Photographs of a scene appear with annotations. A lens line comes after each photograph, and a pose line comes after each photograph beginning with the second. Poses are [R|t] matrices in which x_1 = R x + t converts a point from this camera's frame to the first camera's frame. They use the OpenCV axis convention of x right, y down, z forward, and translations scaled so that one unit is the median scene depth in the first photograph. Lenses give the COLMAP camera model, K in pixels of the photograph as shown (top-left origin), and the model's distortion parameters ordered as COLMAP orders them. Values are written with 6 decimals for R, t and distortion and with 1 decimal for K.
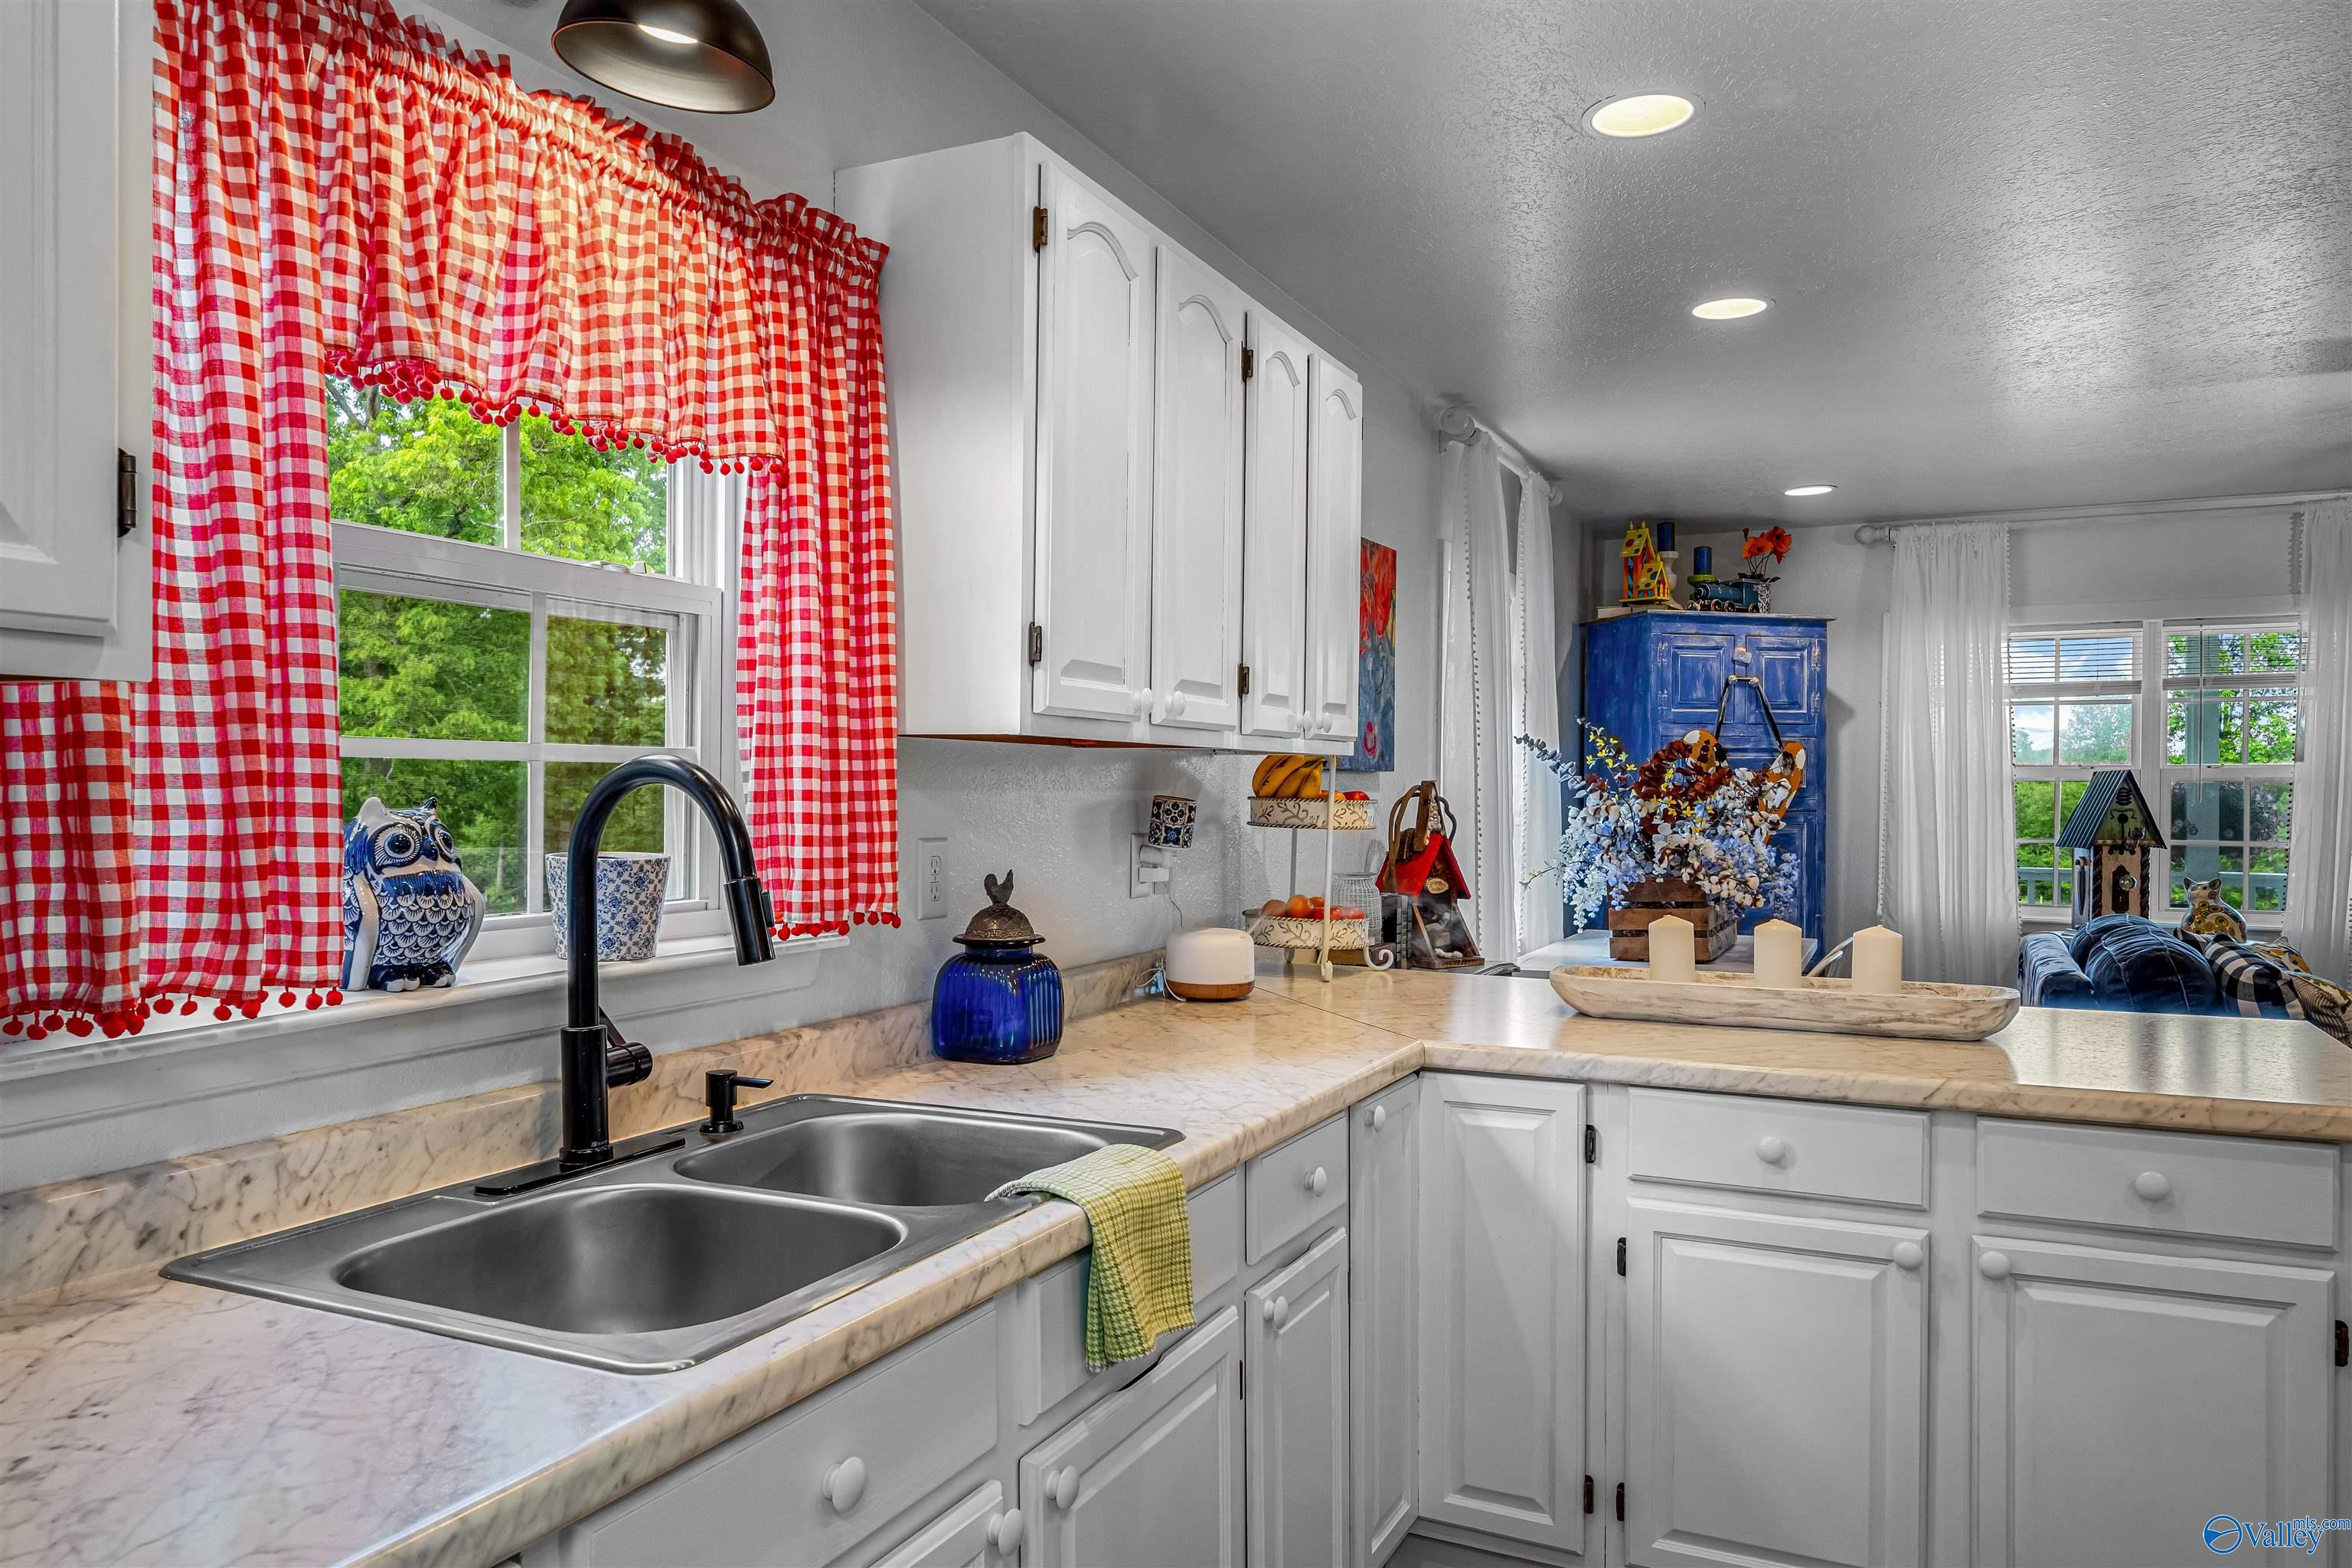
lens RADIAL K [[1575.0, 0, 1182.7], [0, 1575.0, 830.5], [0, 0, 1]] dist [0.007237, 0.000804]
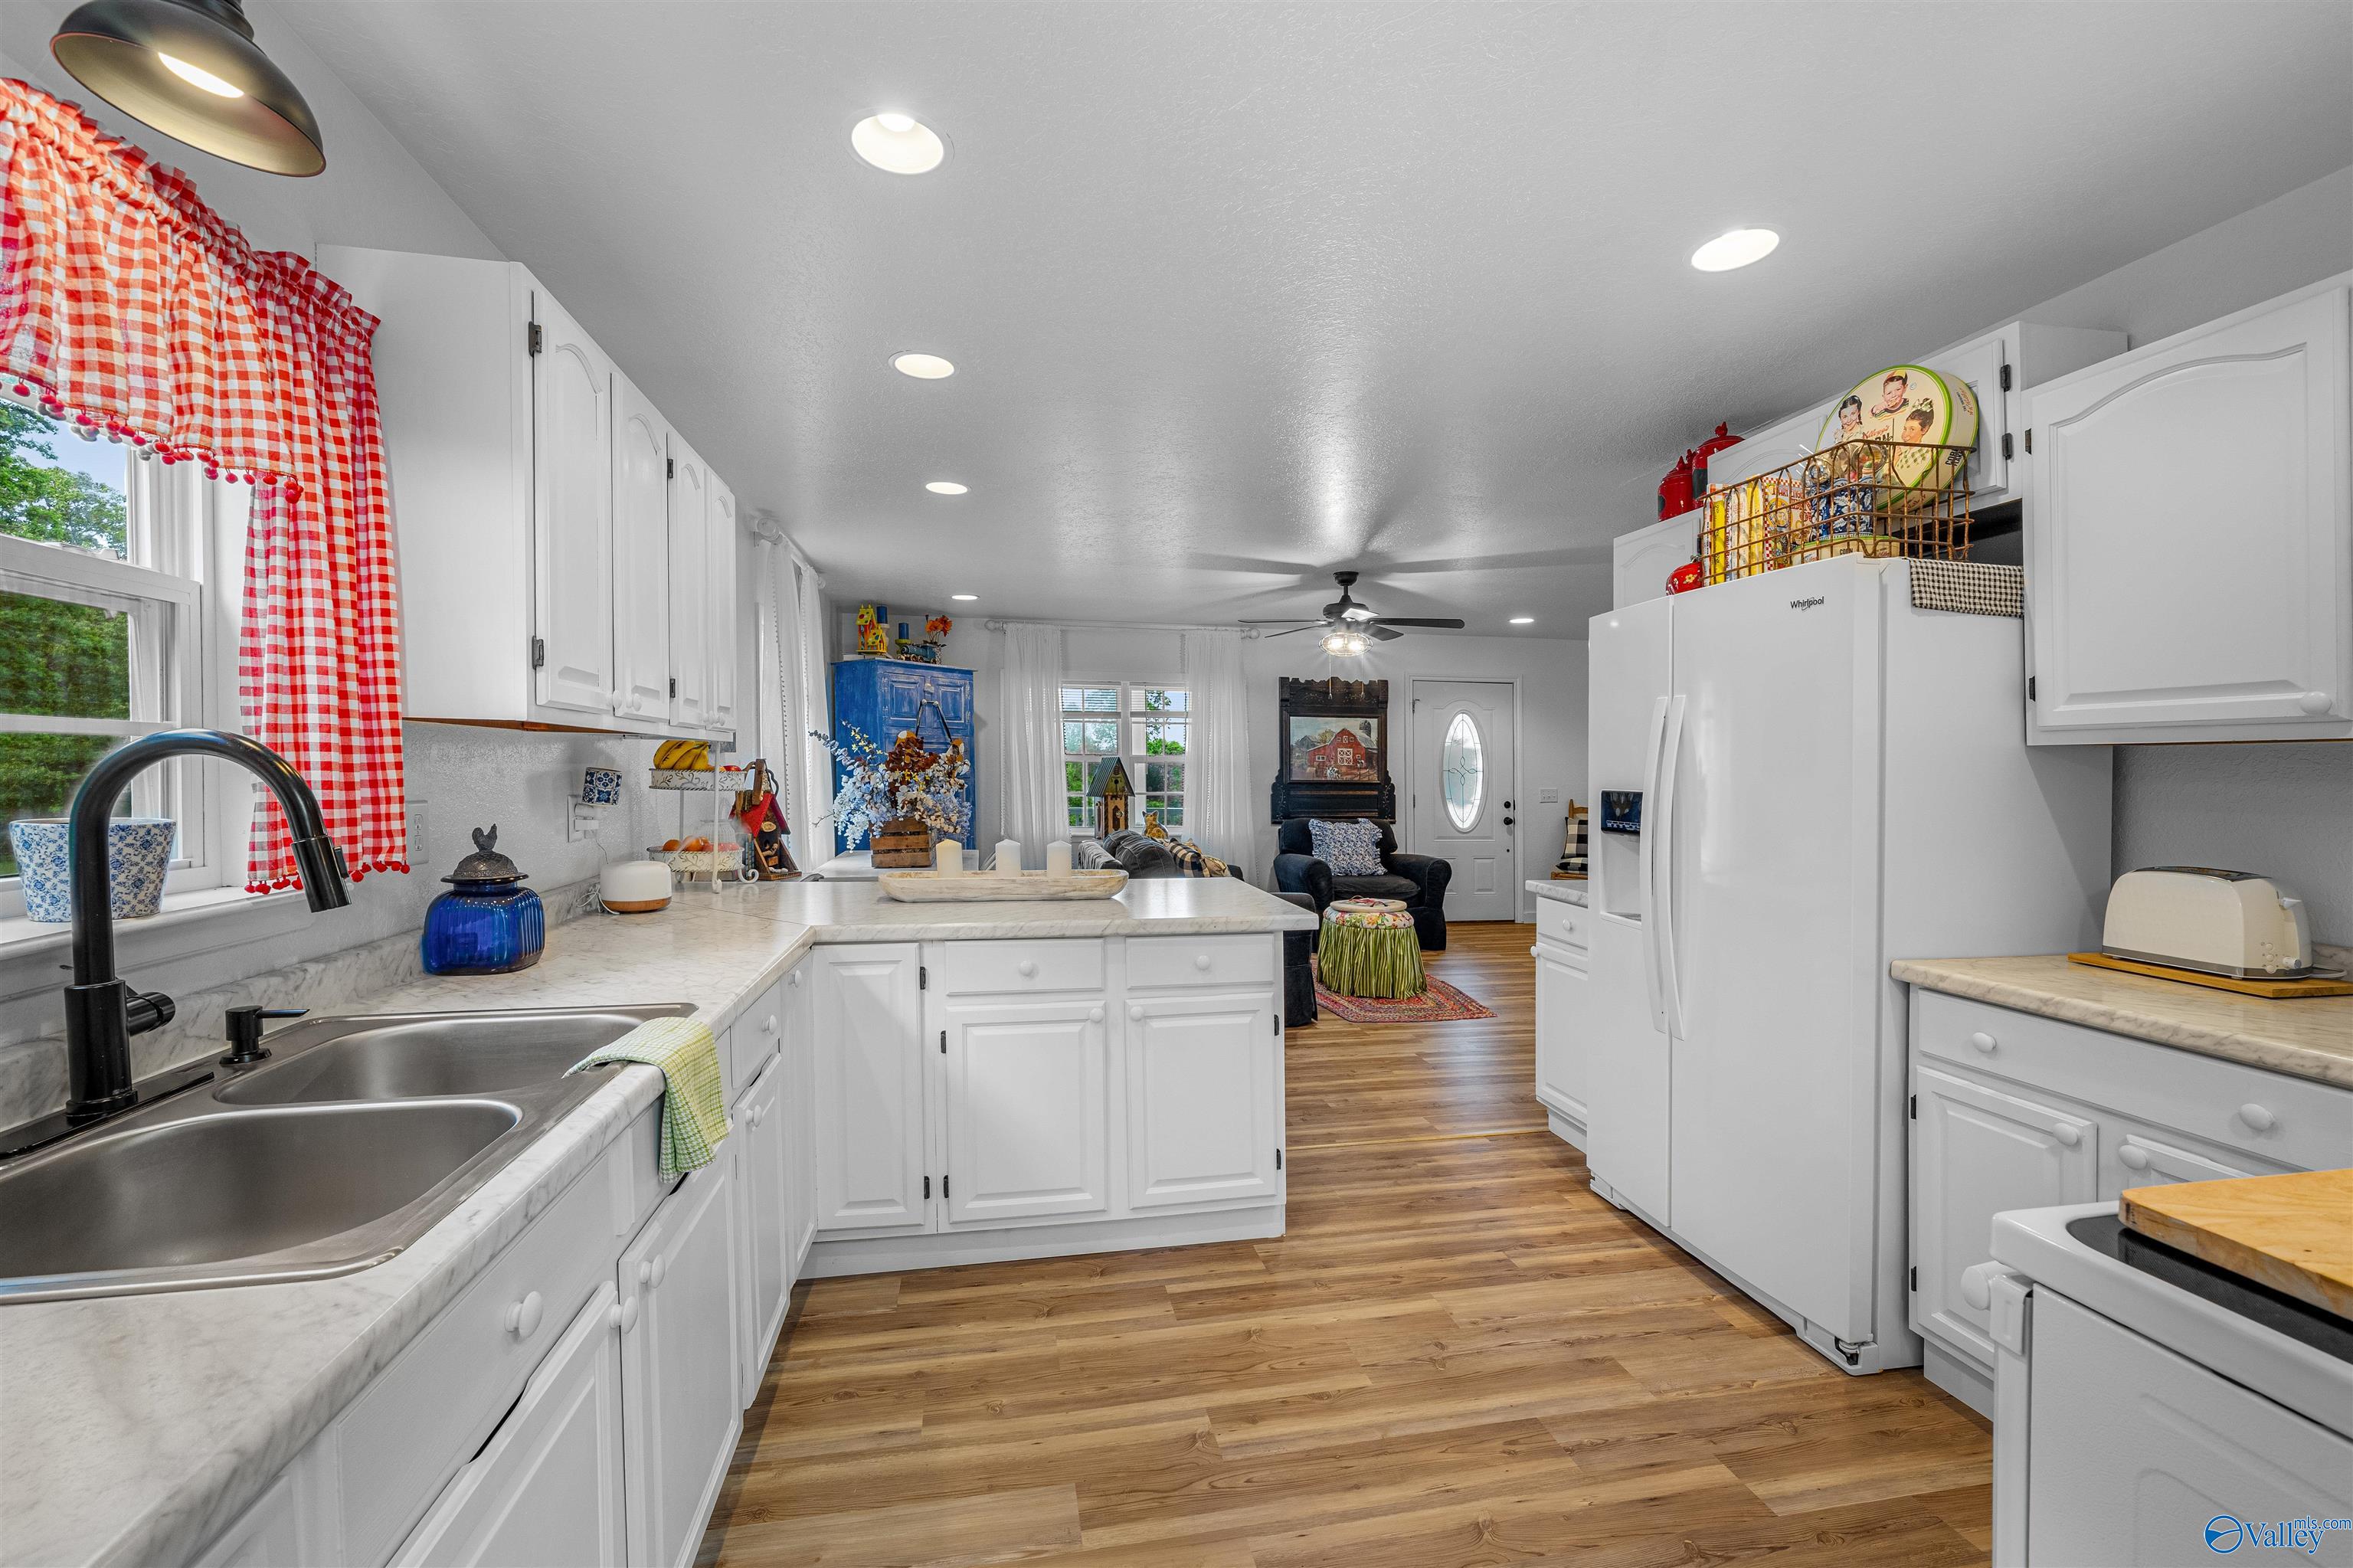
lens RADIAL K [[938.6, 0, 1159.0], [0, 938.6, 790.1], [0, 0, 1]] dist [0.000576, 0.000060]
pose [[0.809097, -0.008577, 0.587613, -0.132599], [0.008363, 0.999960, 0.003080, -0.000936], [-0.587616, 0.002422, 0.809137, 0.053777]]
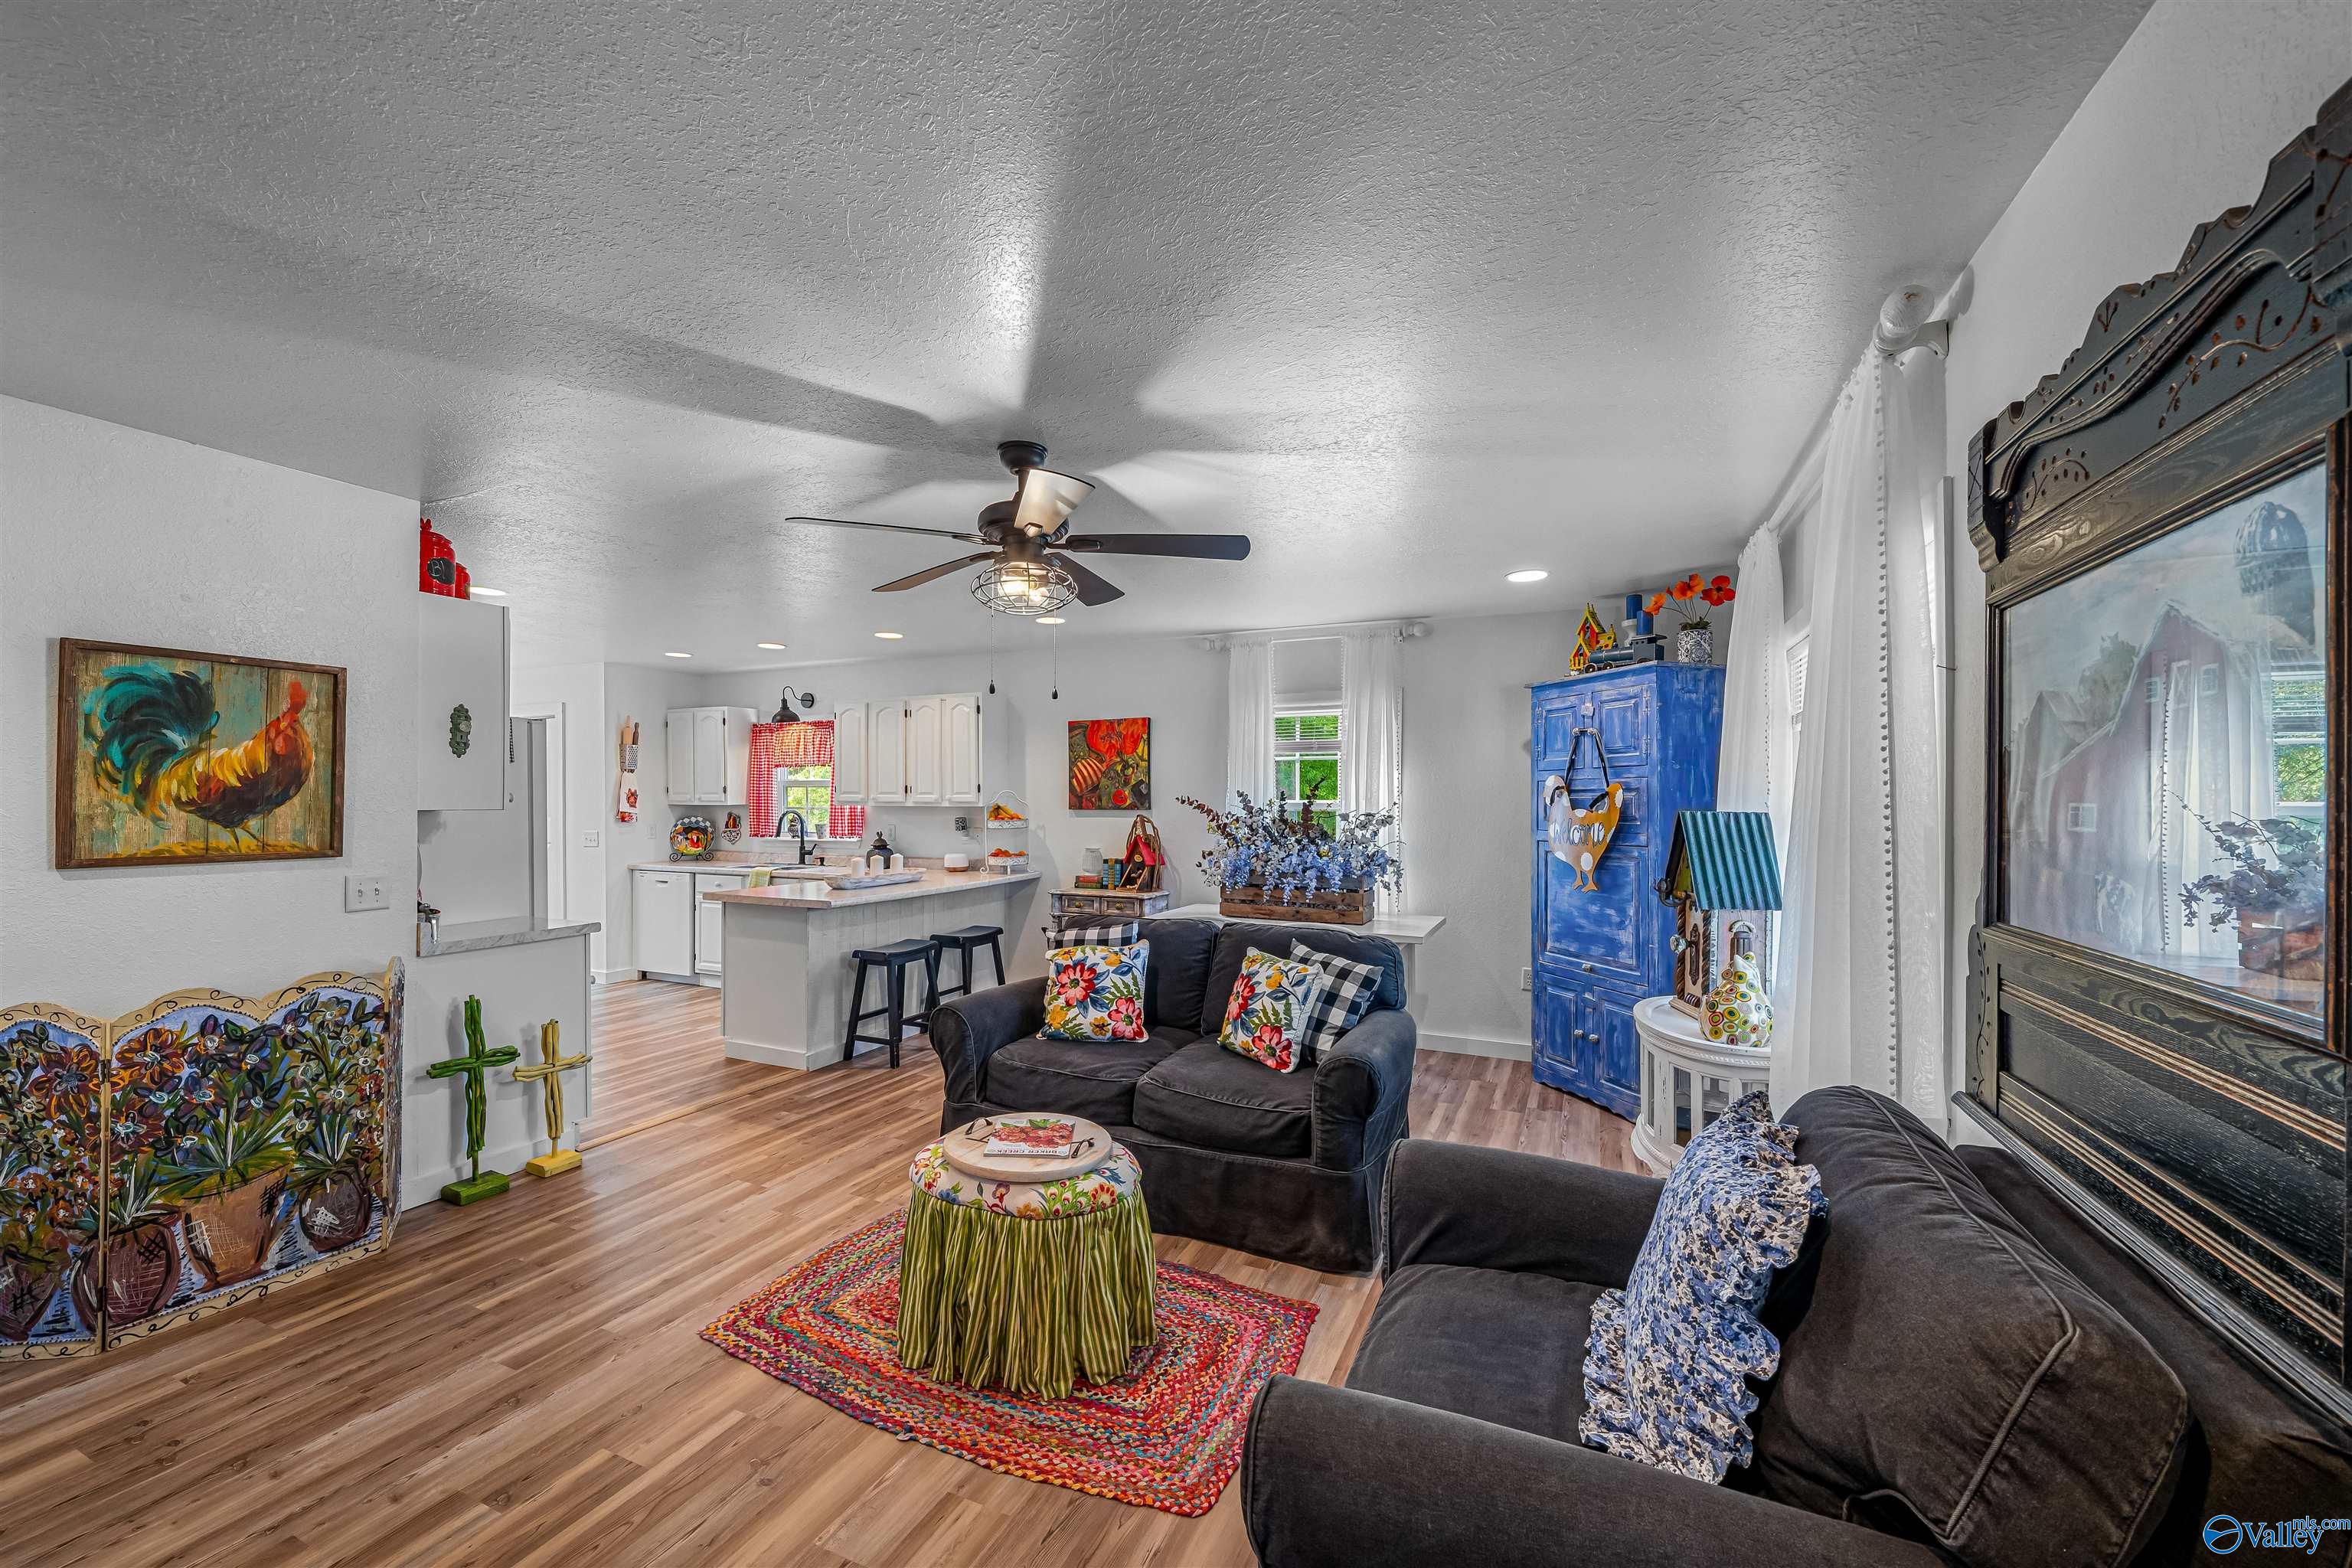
lens RADIAL K [[920.0, 0, 1161.1], [0, 920.0, 795.0], [0, 0, 1]] dist [-0.000753, -0.000086]
pose [[0.013367, -0.009275, -0.999868, 3.049934], [-0.017842, 0.999796, -0.009513, -0.104758], [0.999751, 0.017967, 0.013199, 1.976789]]
